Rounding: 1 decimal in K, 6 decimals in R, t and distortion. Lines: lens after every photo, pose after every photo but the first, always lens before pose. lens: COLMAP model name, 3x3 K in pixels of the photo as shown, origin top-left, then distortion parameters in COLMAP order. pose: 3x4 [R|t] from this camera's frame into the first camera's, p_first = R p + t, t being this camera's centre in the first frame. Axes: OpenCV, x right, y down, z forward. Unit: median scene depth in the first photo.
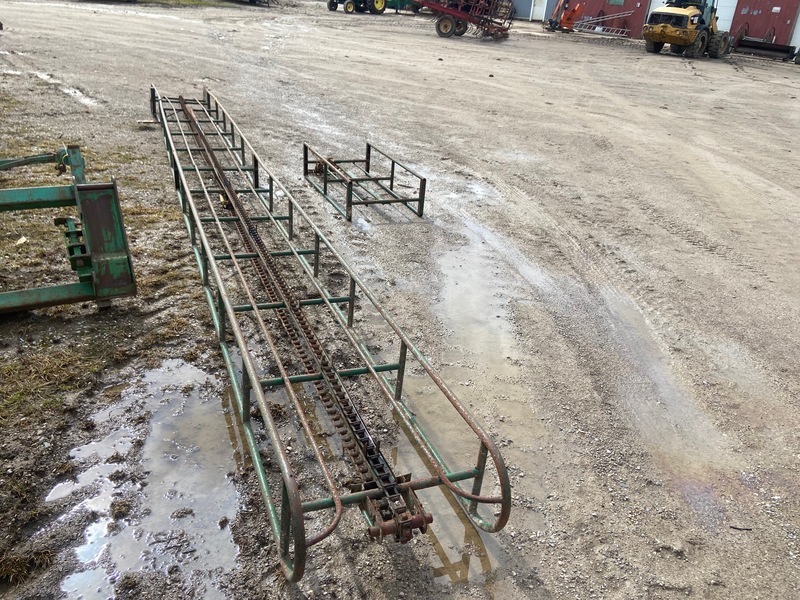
lens RADIAL K [[613.1, 0, 400.0], [0, 613.1, 300.0], [0, 0, 1]] dist [0.146132, -0.187591]
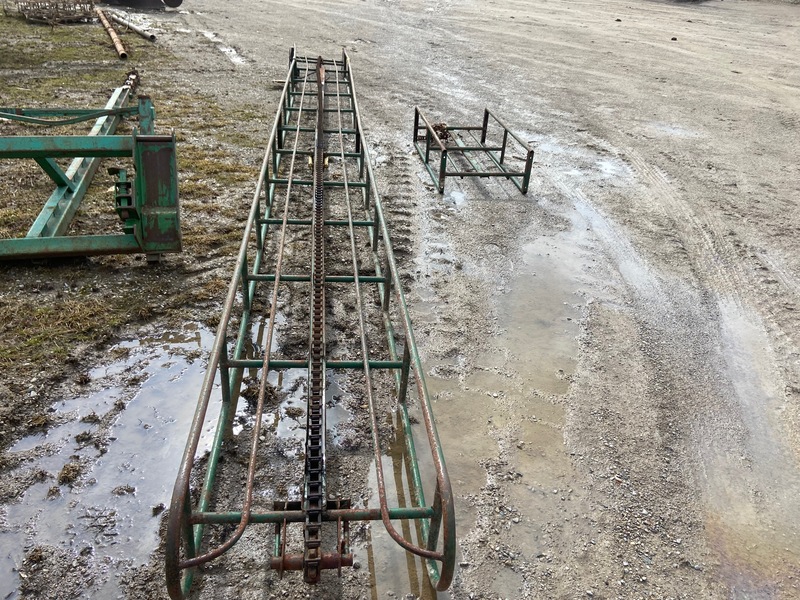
lens RADIAL K [[613.1, 0, 400.0], [0, 613.1, 300.0], [0, 0, 1]] dist [0.146132, -0.187591]
pose [[0.960387, 0.117937, -0.252482, 0.106442], [-0.106299, 0.992564, 0.059298, -0.017790], [0.257598, -0.030111, 0.965783, 0.086901]]
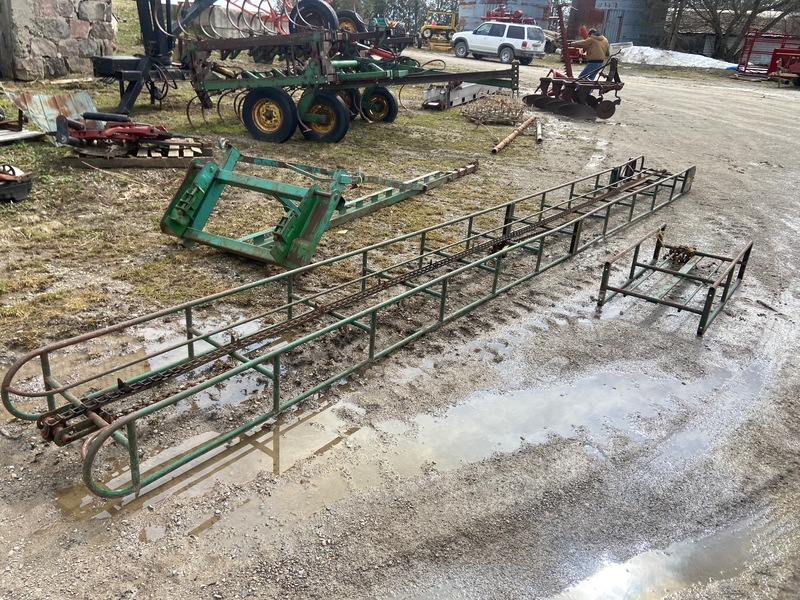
lens RADIAL K [[613.1, 0, 400.0], [0, 613.1, 300.0], [0, 0, 1]] dist [0.146132, -0.187591]
pose [[0.508243, 0.303954, -0.805792, 0.471663], [-0.402463, 0.911021, 0.089799, -0.100026], [0.761388, 0.278662, 0.585351, 0.265332]]
